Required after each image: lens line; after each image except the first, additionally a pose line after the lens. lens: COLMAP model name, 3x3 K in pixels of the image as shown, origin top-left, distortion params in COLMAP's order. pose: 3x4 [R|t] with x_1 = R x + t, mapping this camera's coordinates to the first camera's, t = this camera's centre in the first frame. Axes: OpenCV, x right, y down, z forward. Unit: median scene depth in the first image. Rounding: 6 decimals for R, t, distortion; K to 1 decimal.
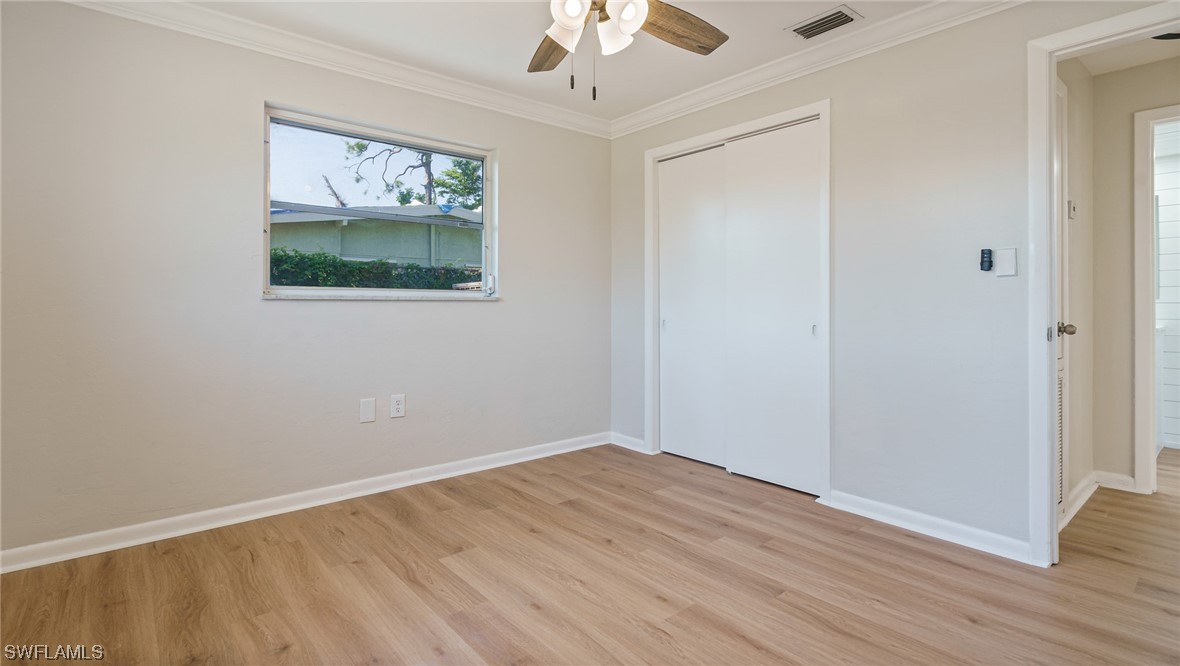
lens RADIAL K [[560.9, 0, 582.2], [0, 560.9, 303.3], [0, 0, 1]] dist [-0.001787, -0.000151]
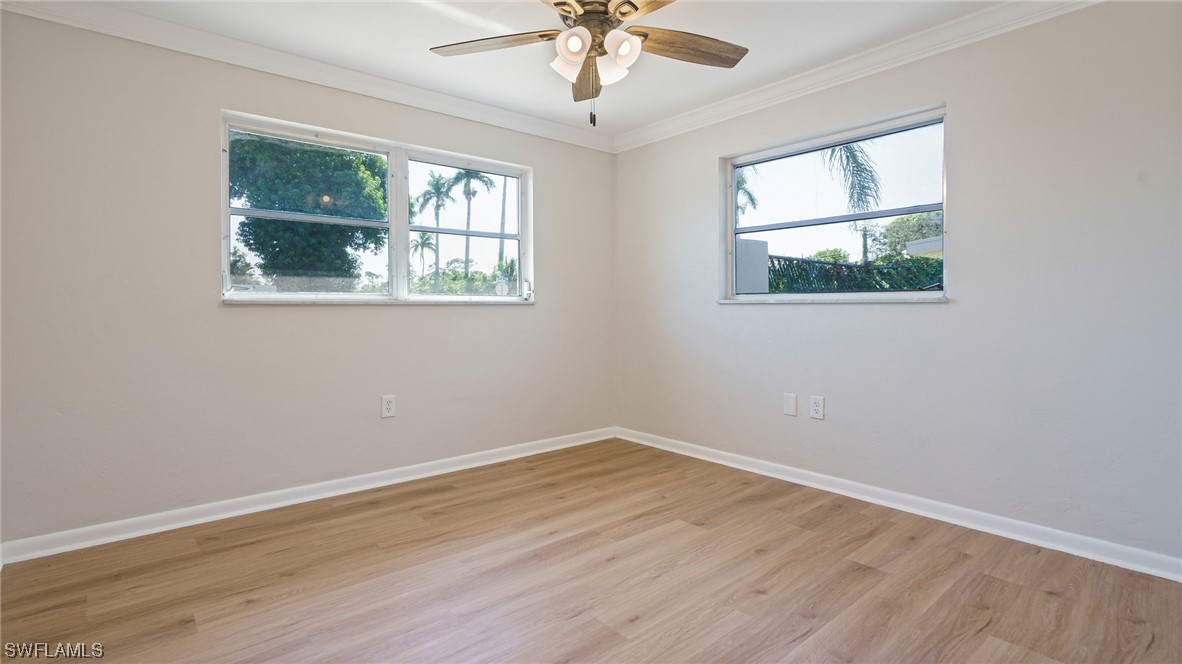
lens RADIAL K [[561.8, 0, 583.2], [0, 561.8, 302.3], [0, 0, 1]] dist [-0.001787, -0.000151]
pose [[0.004359, -0.007654, -0.999961, 0.848728], [0.002196, 0.999968, -0.007644, 0.000244], [0.999988, -0.002163, 0.004376, 0.707320]]
